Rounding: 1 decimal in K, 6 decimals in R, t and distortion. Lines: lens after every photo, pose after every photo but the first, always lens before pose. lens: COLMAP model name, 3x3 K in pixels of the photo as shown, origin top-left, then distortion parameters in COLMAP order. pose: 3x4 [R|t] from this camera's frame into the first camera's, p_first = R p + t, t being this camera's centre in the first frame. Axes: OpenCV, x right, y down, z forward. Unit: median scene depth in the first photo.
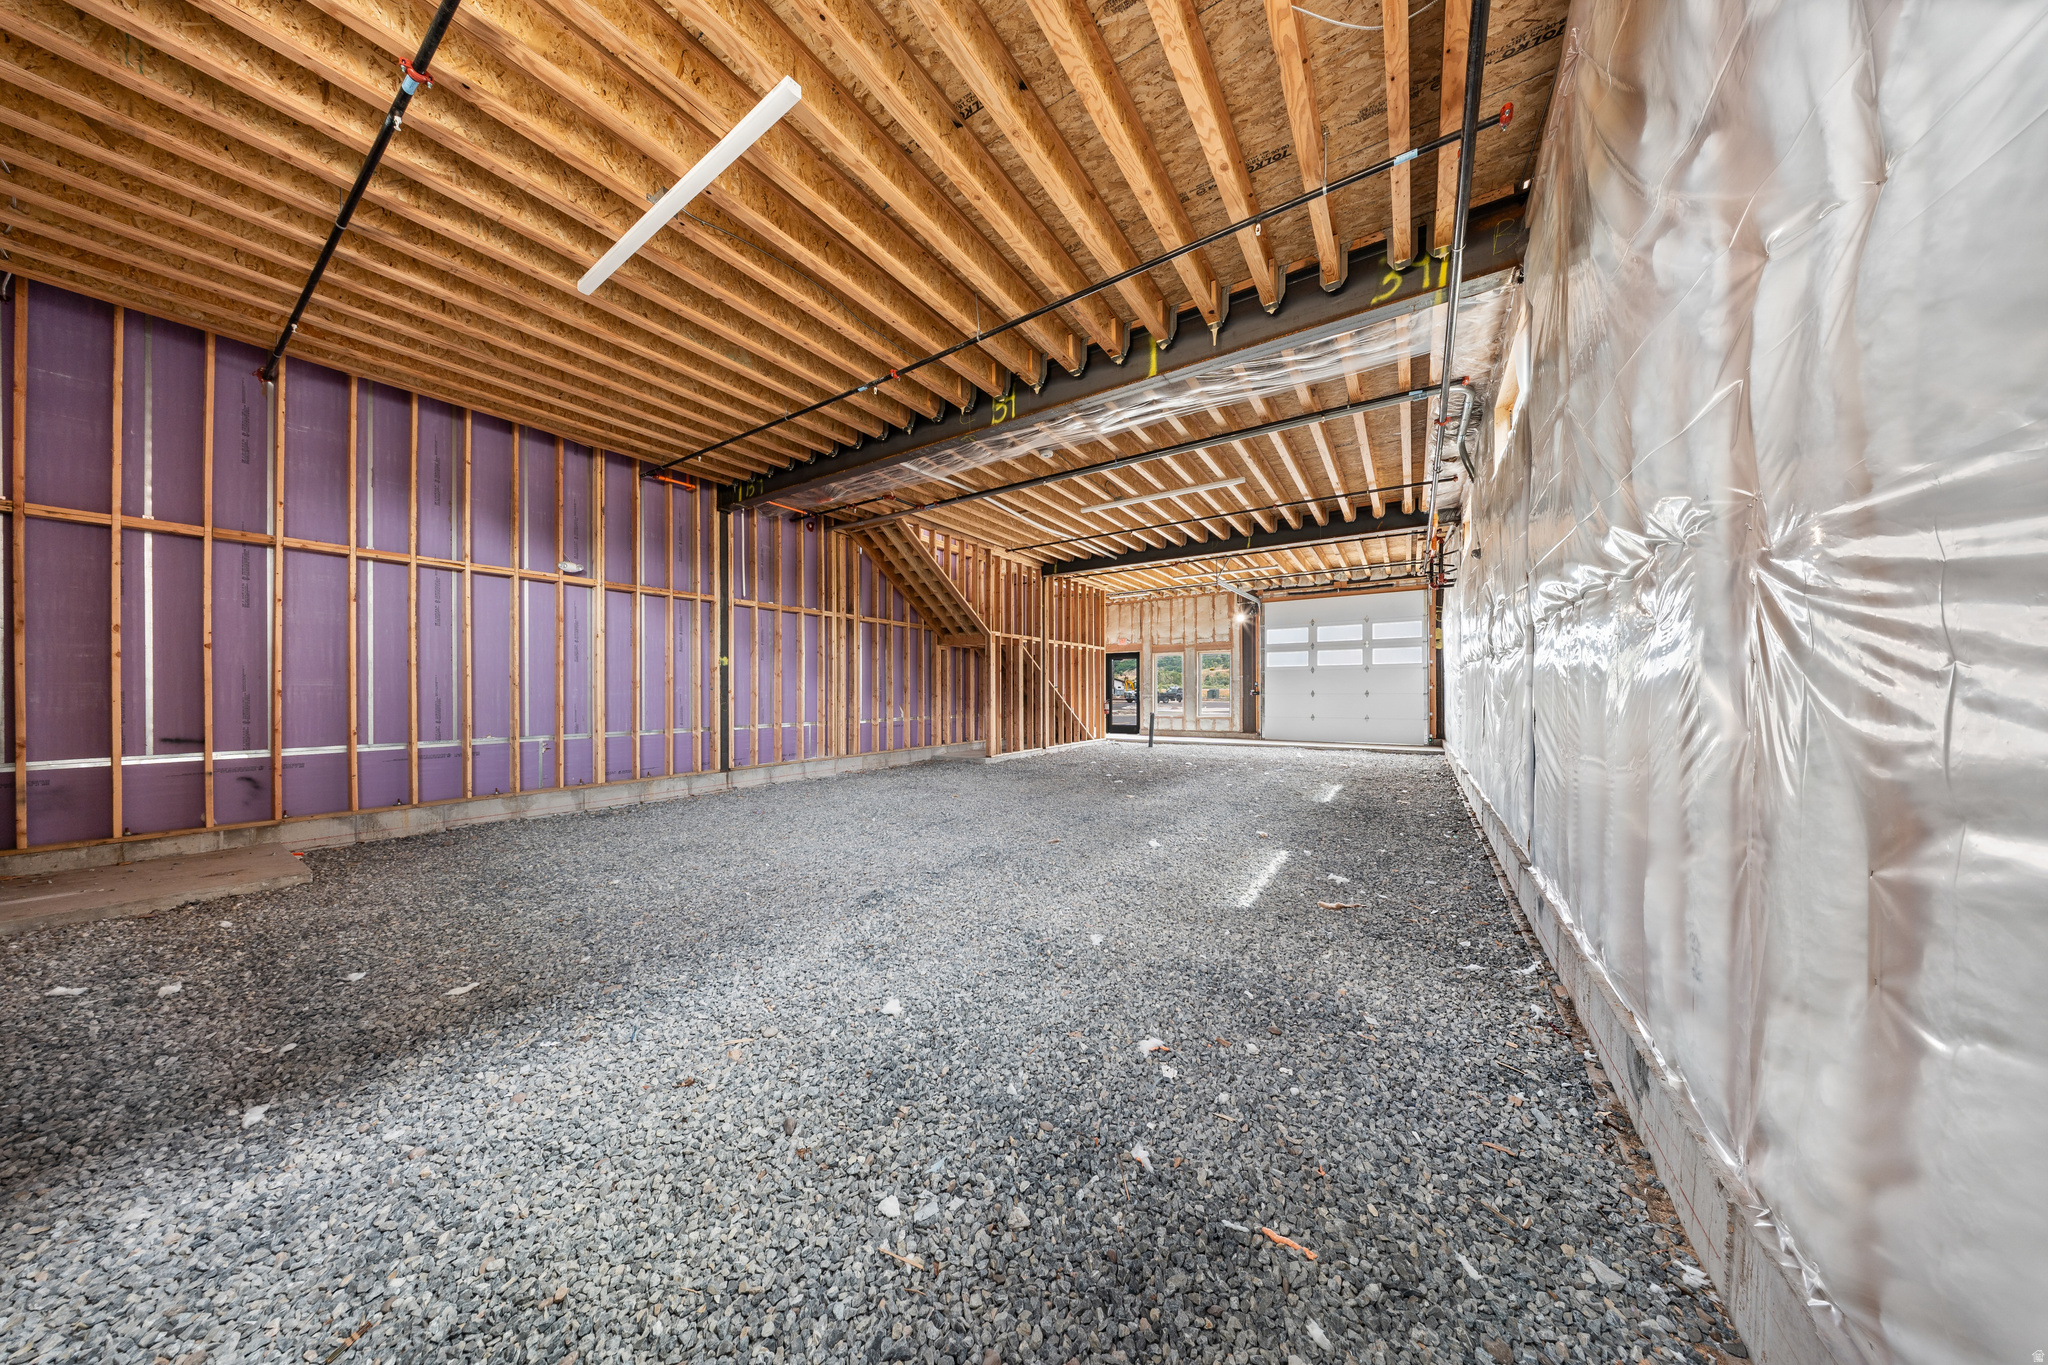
lens RADIAL K [[613.2, 0, 983.9], [0, 613.2, 693.9], [0, 0, 1]] dist [-0.001507, -0.000293]
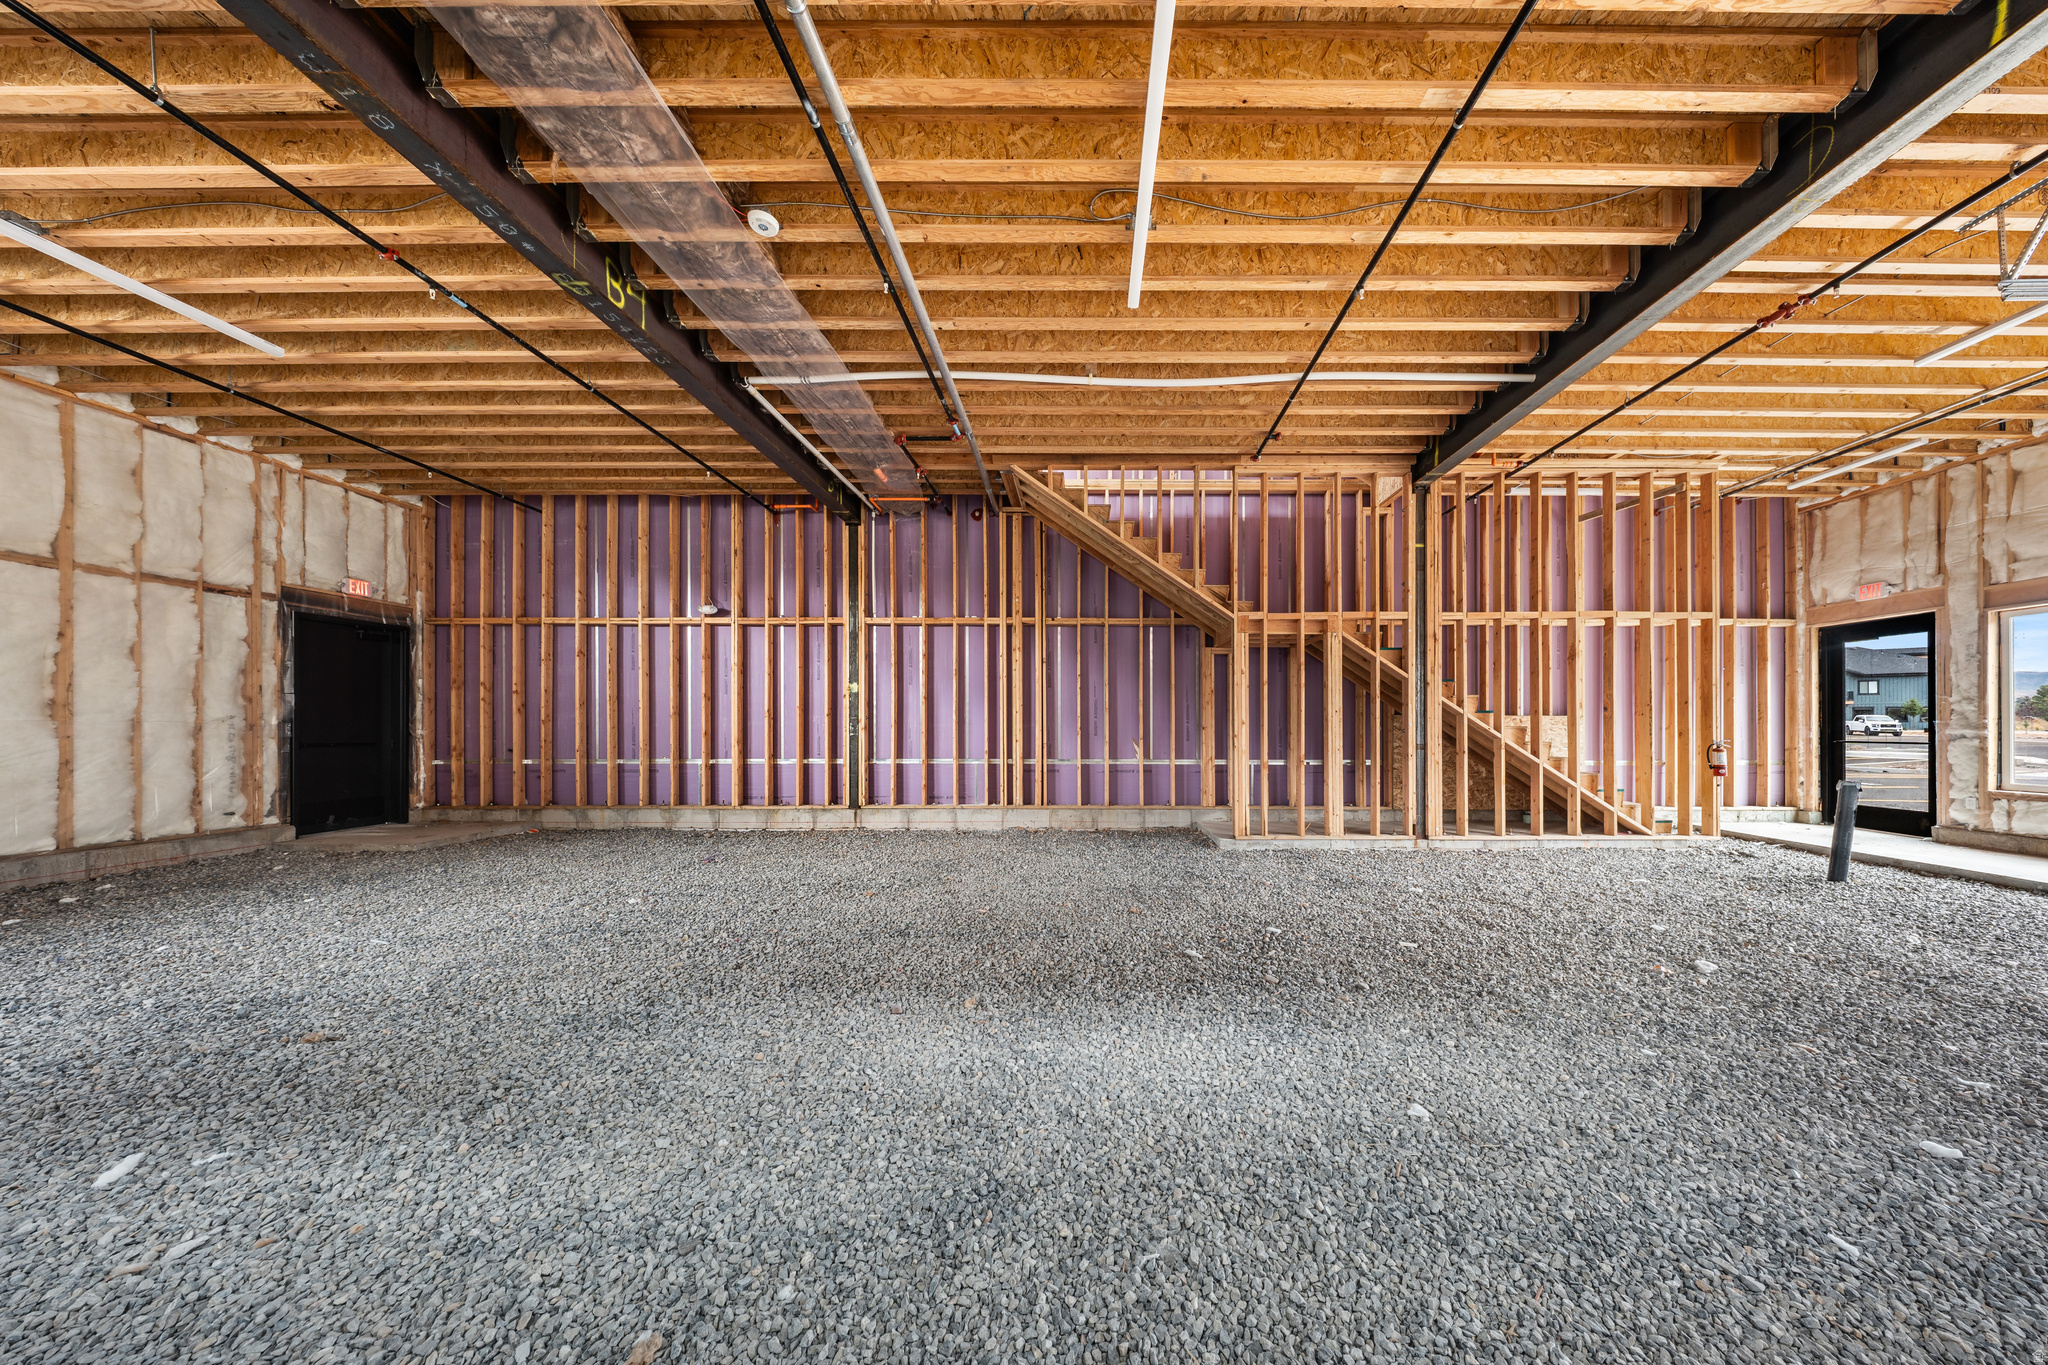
lens RADIAL K [[613.2, 0, 1071.3], [0, 613.2, 724.2], [0, 0, 1]] dist [-0.001507, -0.000293]
pose [[0.570646, 0.001082, -0.821196, 0.329955], [-0.003631, 0.999993, -0.001205, 0.000564], [0.821188, 0.003669, 0.570645, 0.480107]]
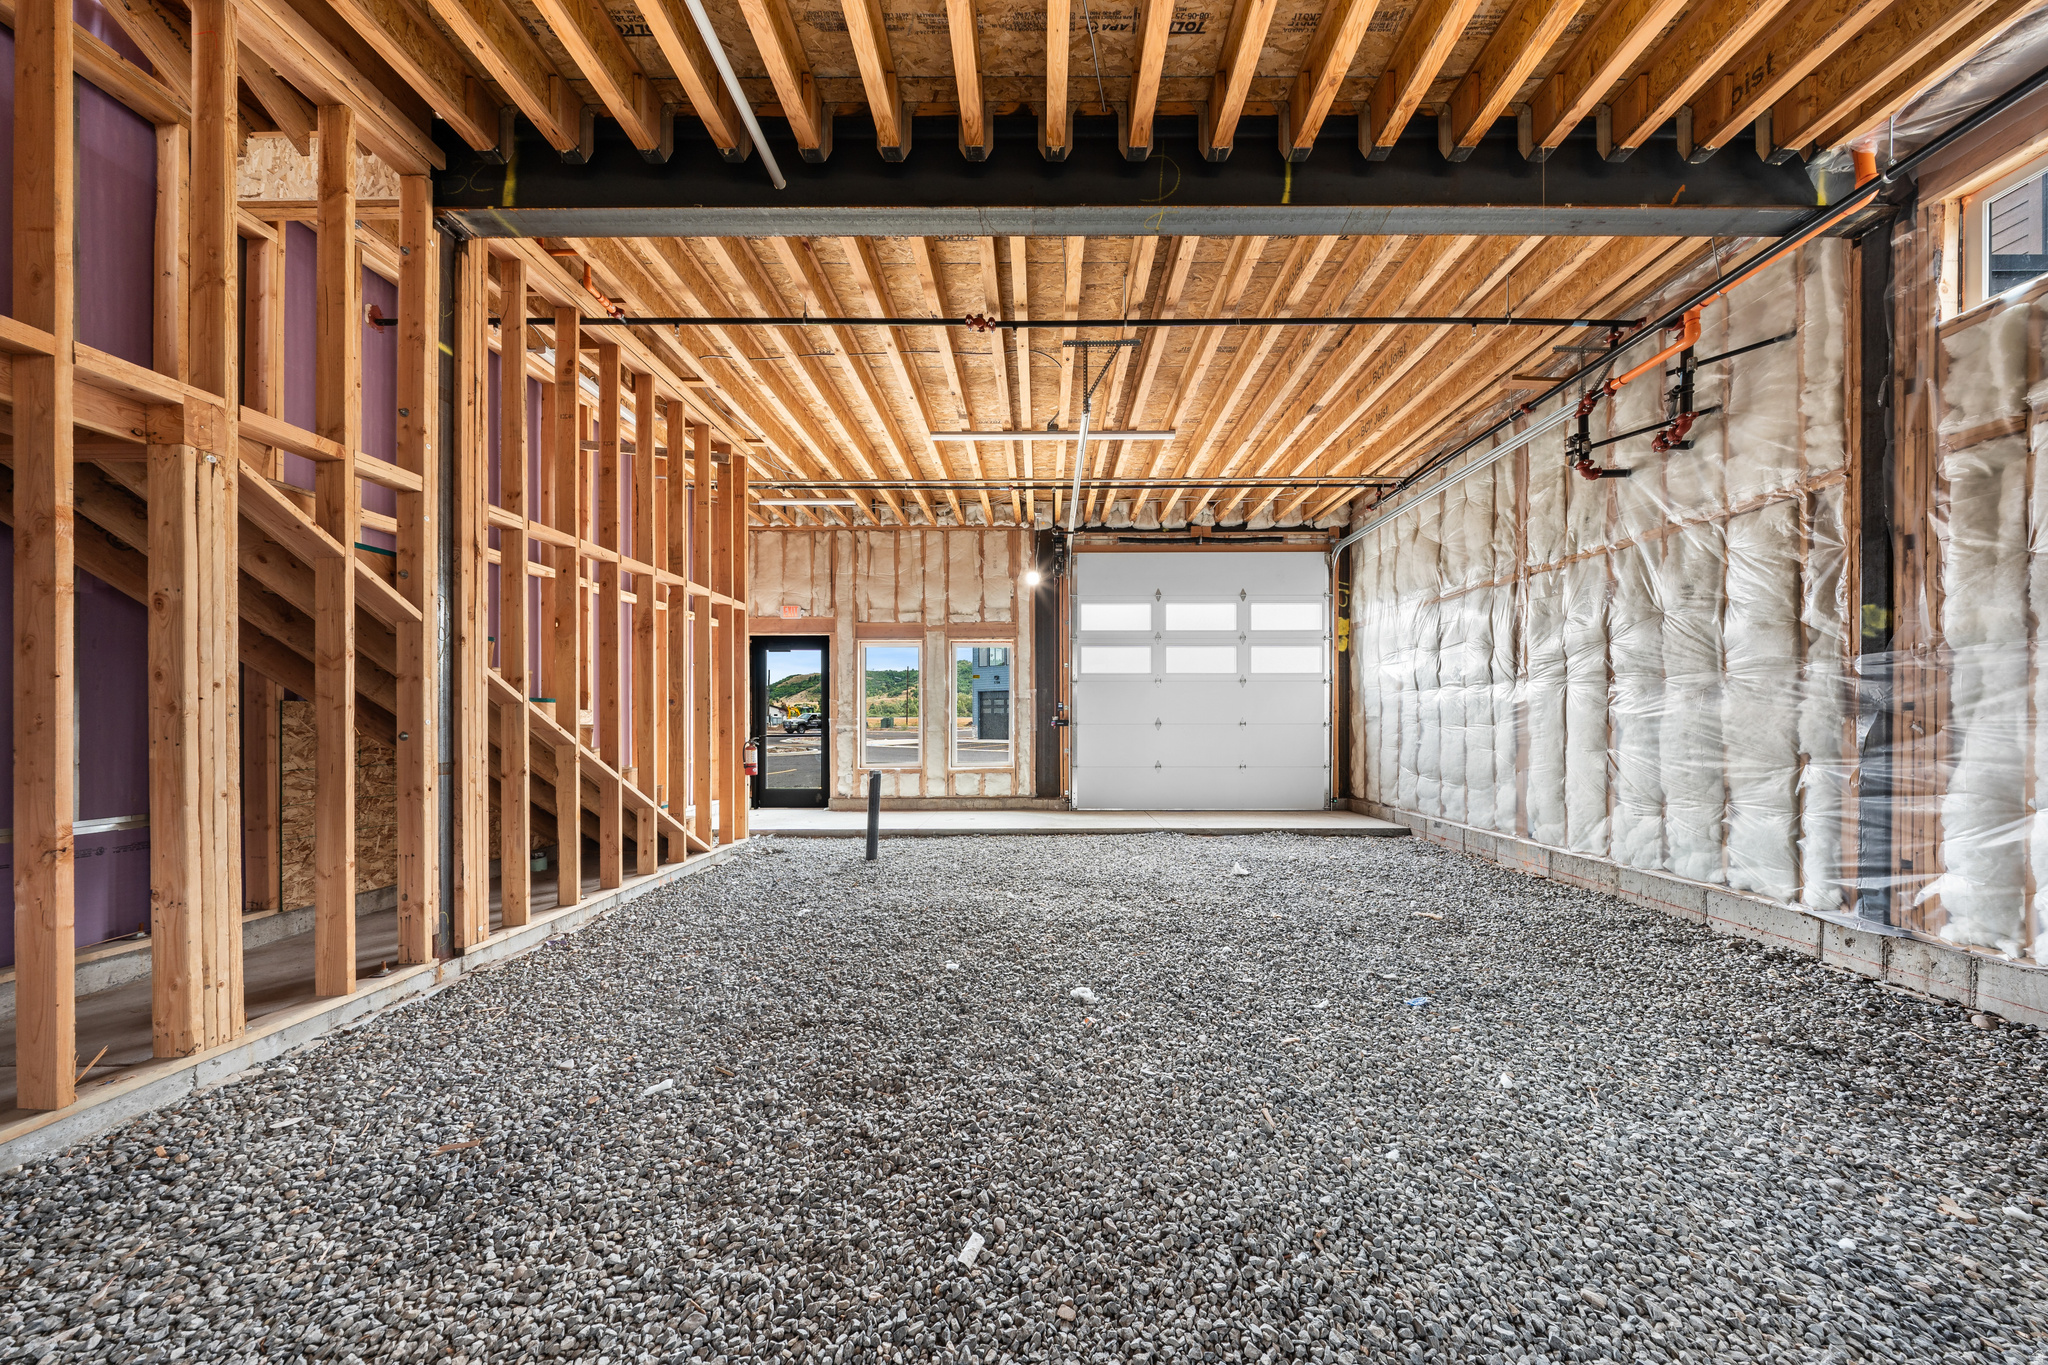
lens RADIAL K [[613.2, 0, 1056.1], [0, 613.2, 721.8], [0, 0, 1]] dist [-0.001507, -0.000293]
pose [[0.798995, 0.002543, 0.601333, 0.138305], [-0.001836, 0.999997, -0.001790, -0.000870], [-0.601335, 0.000326, 0.798997, 0.655228]]
